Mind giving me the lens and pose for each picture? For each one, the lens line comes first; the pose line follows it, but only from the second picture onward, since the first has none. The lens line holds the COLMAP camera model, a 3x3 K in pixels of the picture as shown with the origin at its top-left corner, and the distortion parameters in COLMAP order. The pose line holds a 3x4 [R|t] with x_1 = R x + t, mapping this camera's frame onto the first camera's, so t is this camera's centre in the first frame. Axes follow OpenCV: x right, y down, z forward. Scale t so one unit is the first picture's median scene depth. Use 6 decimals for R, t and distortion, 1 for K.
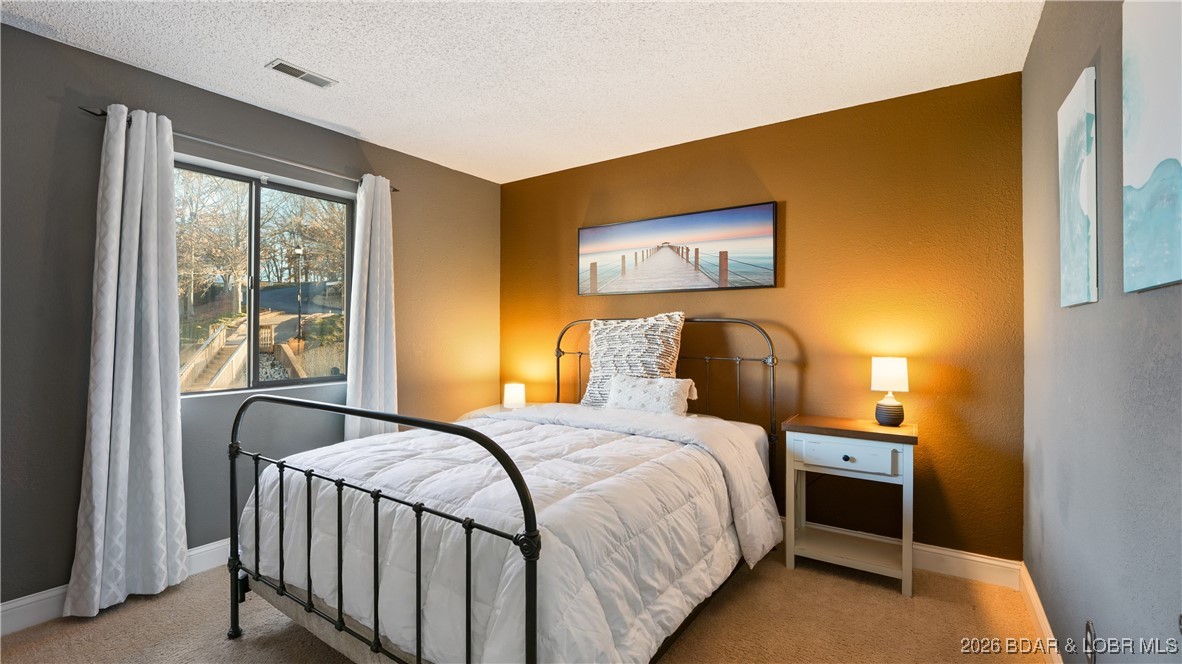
lens RADIAL K [[494.8, 0, 591.2], [0, 494.8, 325.7], [0, 0, 1]] dist [-0.023836, -0.000381]
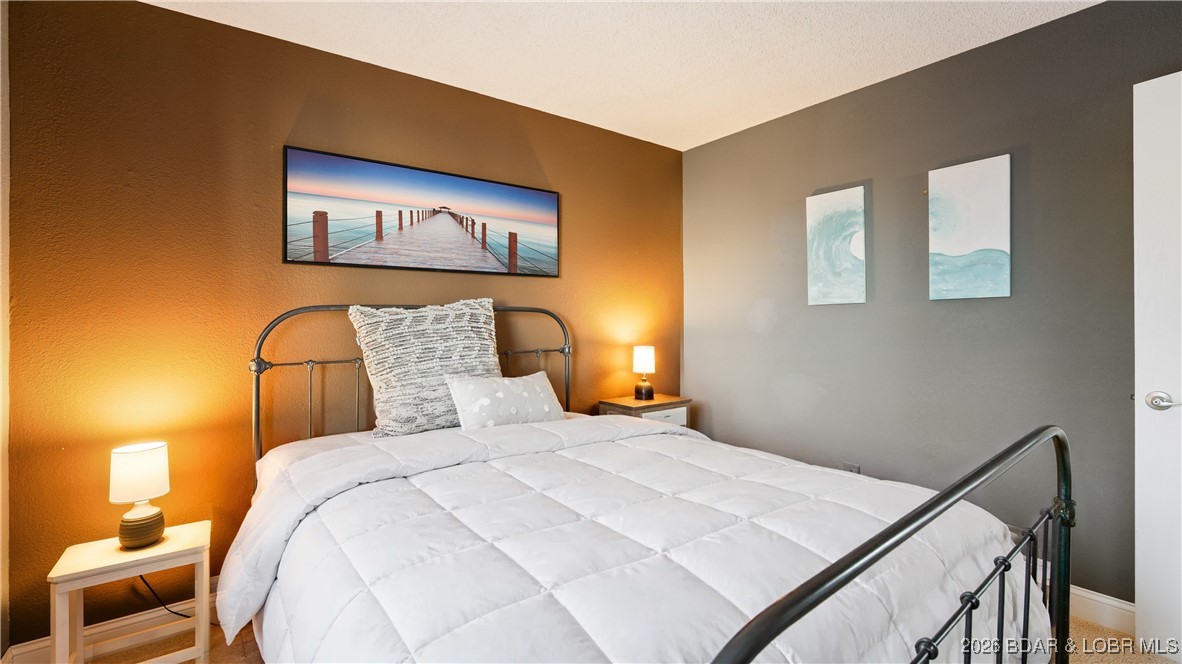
lens RADIAL K [[494.8, 0, 589.0], [0, 494.8, 325.4], [0, 0, 1]] dist [-0.023836, -0.000381]
pose [[0.324847, -0.014143, 0.945661, -0.521187], [0.004515, 0.999900, 0.013404, 0.006316], [-0.945756, -0.000085, 0.324878, 0.560558]]
